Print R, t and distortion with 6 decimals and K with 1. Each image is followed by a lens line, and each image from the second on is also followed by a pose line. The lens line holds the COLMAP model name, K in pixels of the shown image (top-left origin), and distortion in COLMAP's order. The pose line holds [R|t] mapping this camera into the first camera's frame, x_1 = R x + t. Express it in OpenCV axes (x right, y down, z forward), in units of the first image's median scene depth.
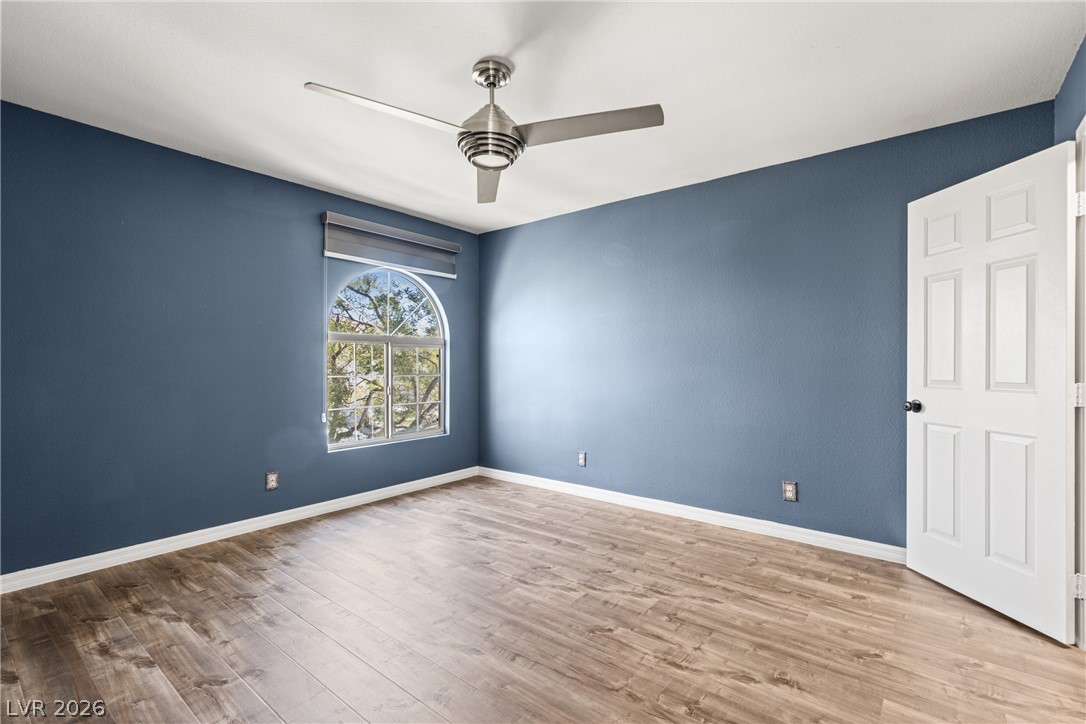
lens RADIAL K [[494.5, 0, 543.6], [0, 494.5, 360.7], [0, 0, 1]] dist [0.010956, -0.003277]
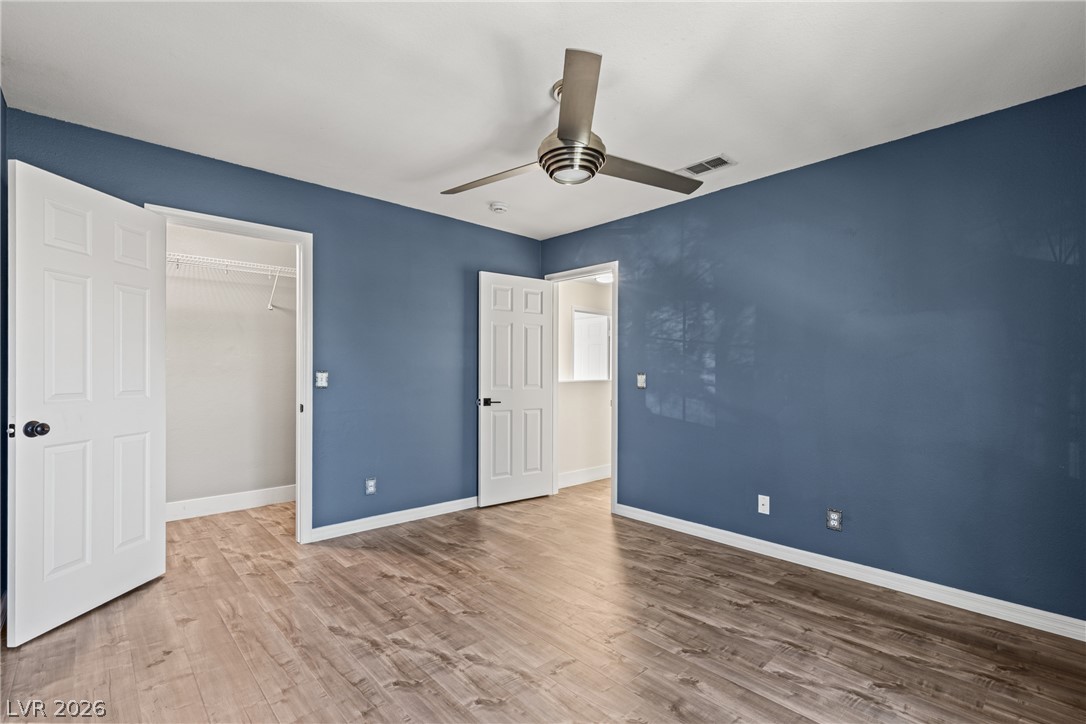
lens RADIAL K [[494.5, 0, 549.3], [0, 494.5, 369.9], [0, 0, 1]] dist [0.010956, -0.003277]
pose [[-0.989586, -0.004221, 0.143881, -0.178786], [-0.005892, 0.999920, -0.011190, 0.001370], [-0.143822, -0.011921, -0.989532, 1.727945]]
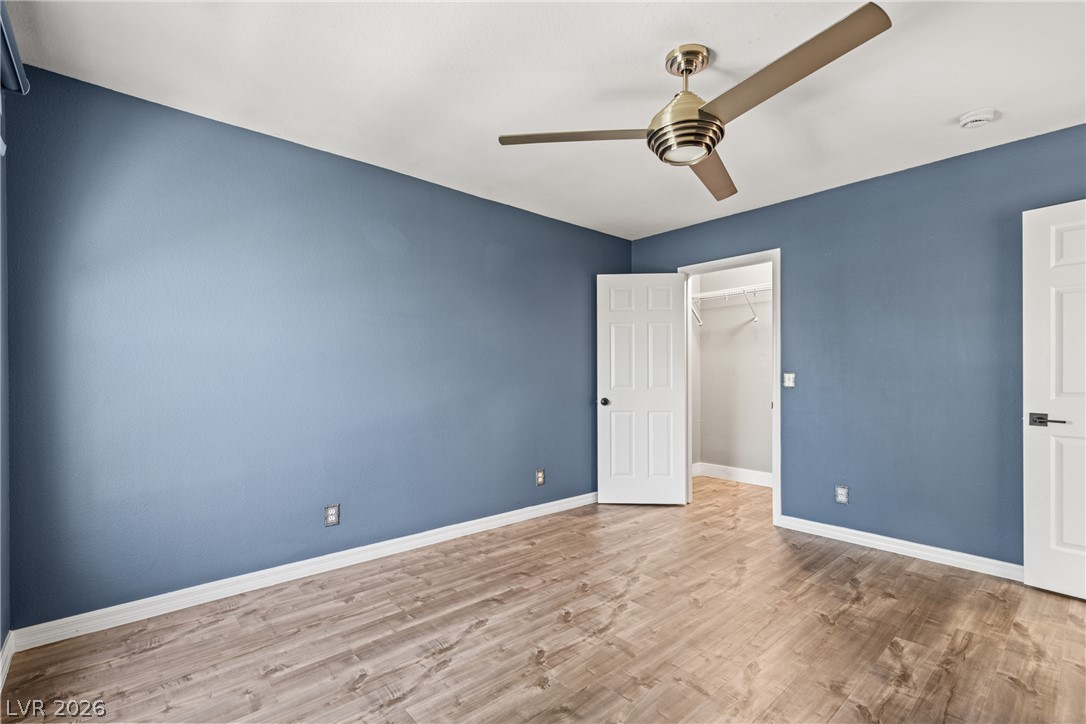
lens RADIAL K [[494.5, 0, 552.7], [0, 494.5, 376.6], [0, 0, 1]] dist [0.010956, -0.003277]
pose [[0.154236, -0.006265, 0.988014, -0.904973], [-0.003060, 0.999972, 0.006818, -0.001525], [-0.988029, -0.004075, 0.154212, 0.954008]]
